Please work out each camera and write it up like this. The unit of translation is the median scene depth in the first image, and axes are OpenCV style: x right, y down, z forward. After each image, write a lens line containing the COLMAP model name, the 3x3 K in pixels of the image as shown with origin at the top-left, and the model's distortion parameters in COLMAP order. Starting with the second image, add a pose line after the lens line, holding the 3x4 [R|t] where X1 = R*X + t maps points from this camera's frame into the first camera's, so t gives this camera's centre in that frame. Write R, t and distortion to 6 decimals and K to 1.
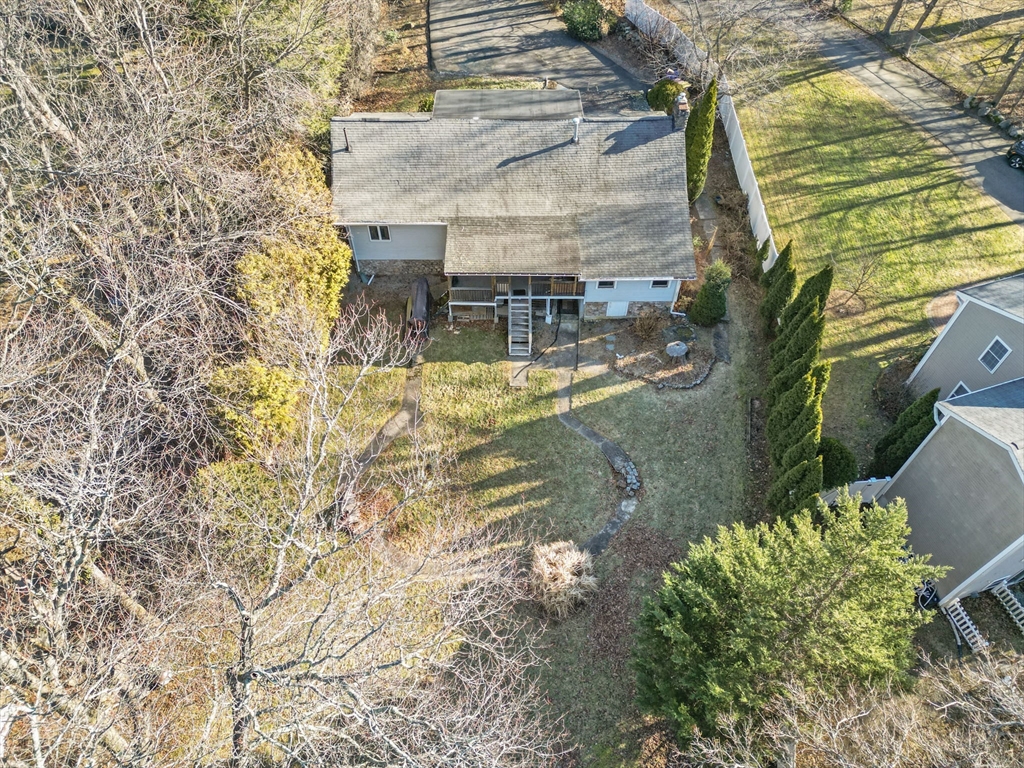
lens RADIAL K [[736.5, 0, 510.6], [0, 736.5, 391.5], [0, 0, 1]] dist [0.051605, -0.045794]
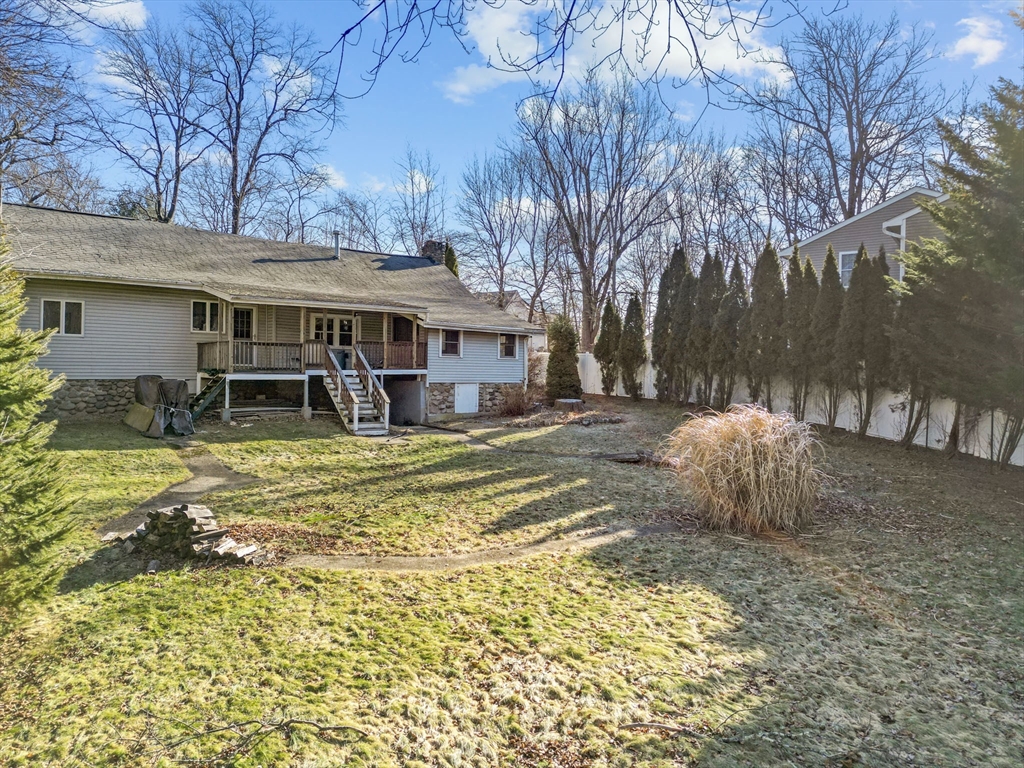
lens RADIAL K [[736.5, 0, 511.4], [0, 736.5, 380.9], [0, 0, 1]] dist [0.051605, -0.045794]
pose [[0.776427, 0.010571, 0.630118, -0.284420], [0.491862, 0.614932, -0.616385, 0.355077], [-0.393996, 0.788509, 0.472251, 0.653331]]
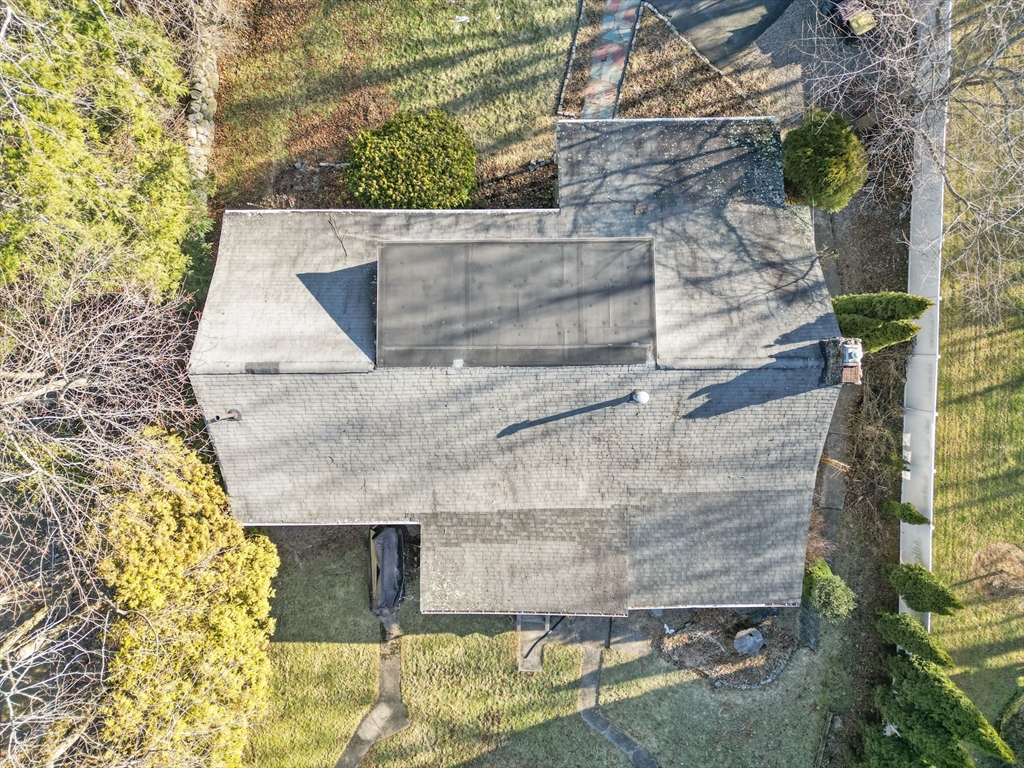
lens RADIAL K [[736.5, 0, 516.5], [0, 736.5, 387.9], [0, 0, 1]] dist [0.051605, -0.045794]
pose [[0.999992, 0.003763, -0.001155, -0.003321], [-0.002215, 0.780475, 0.625183, -0.704262], [0.003254, -0.625176, 0.780477, 0.581023]]
